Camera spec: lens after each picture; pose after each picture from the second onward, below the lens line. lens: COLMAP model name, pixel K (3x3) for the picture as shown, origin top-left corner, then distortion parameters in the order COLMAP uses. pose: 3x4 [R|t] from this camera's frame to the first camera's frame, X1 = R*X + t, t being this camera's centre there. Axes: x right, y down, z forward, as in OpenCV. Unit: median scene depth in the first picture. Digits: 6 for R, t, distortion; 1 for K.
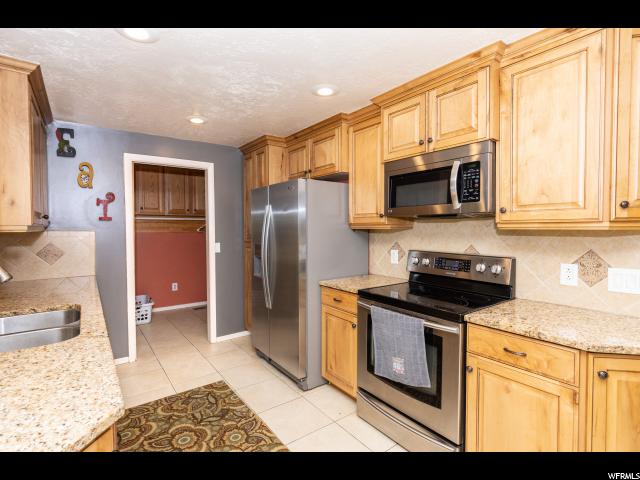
lens RADIAL K [[310.5, 0, 319.3], [0, 310.5, 235.5], [0, 0, 1]] dist [-0.002073, -0.000492]
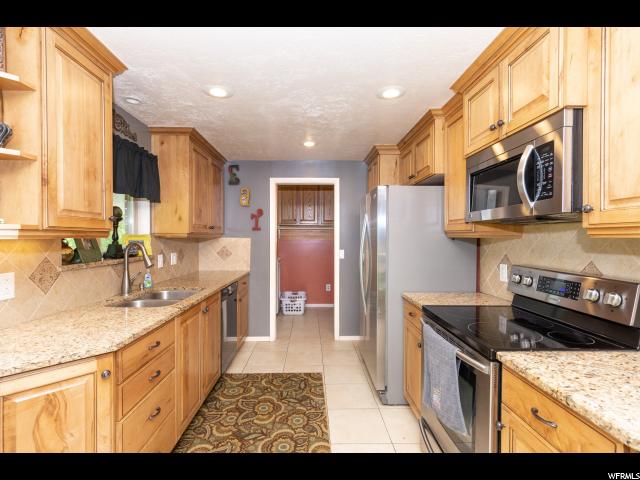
lens RADIAL K [[309.2, 0, 320.0], [0, 309.2, 240.0], [0, 0, 1]] dist [-0.000645, -0.000244]
pose [[0.818215, 0.011242, -0.574802, 0.339996], [-0.021267, 0.999716, -0.010721, 0.002811], [0.574518, 0.020997, 0.818222, 0.087550]]
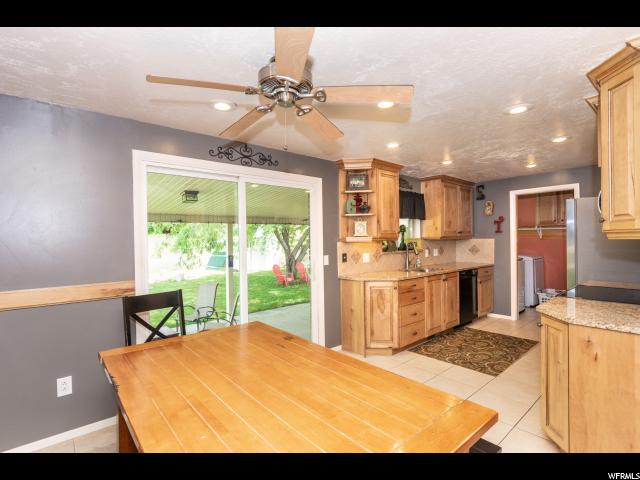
lens RADIAL K [[320.6, 0, 320.0], [0, 320.6, 240.0], [0, 0, 1]] dist [-0.000522, -0.000247]
pose [[0.076307, 0.004863, -0.997072, 1.180665], [-0.011511, 0.999926, 0.003996, -0.003499], [0.997018, 0.011172, 0.076358, -0.150656]]
